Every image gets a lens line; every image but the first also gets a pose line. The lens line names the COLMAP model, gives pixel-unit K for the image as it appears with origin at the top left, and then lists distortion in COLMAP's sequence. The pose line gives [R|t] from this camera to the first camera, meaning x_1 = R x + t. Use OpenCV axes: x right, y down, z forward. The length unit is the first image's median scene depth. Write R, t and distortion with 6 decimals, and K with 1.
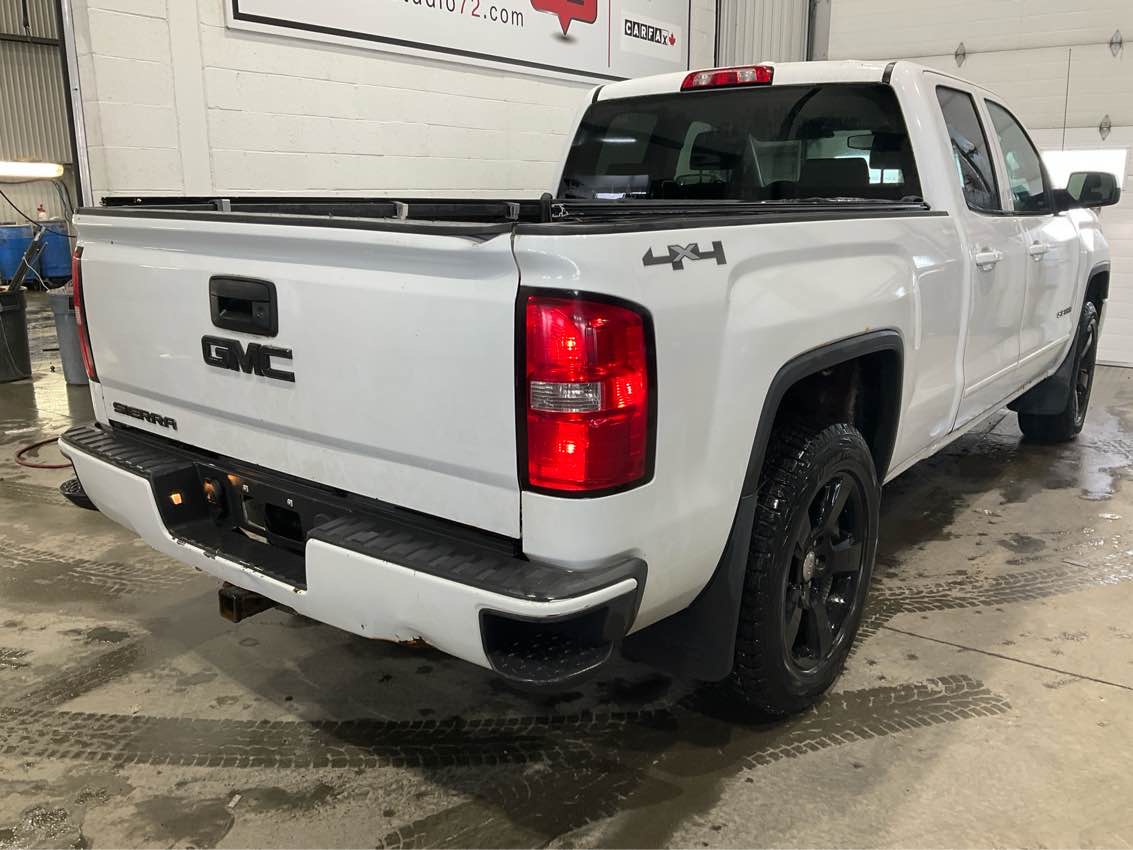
lens RADIAL K [[958.3, 0, 566.3], [0, 958.3, 427.7], [0, 0, 1]] dist [0.003779, -0.036256]
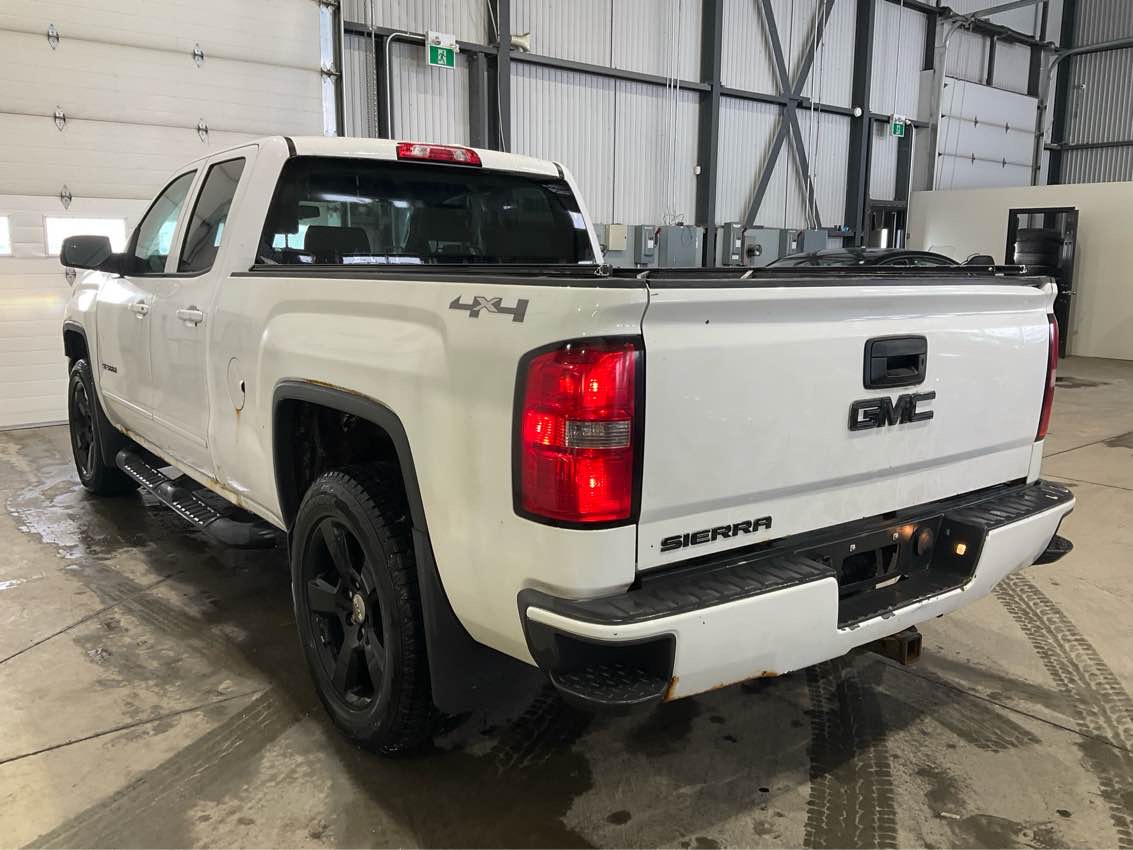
lens RADIAL K [[958.3, 0, 572.4], [0, 958.3, 423.1], [0, 0, 1]] dist [0.003779, -0.036256]
pose [[0.242978, -0.155451, 0.957495, -1.361173], [0.224166, 0.969356, 0.100492, -0.232772], [-0.943775, 0.190221, 0.270379, 0.990506]]
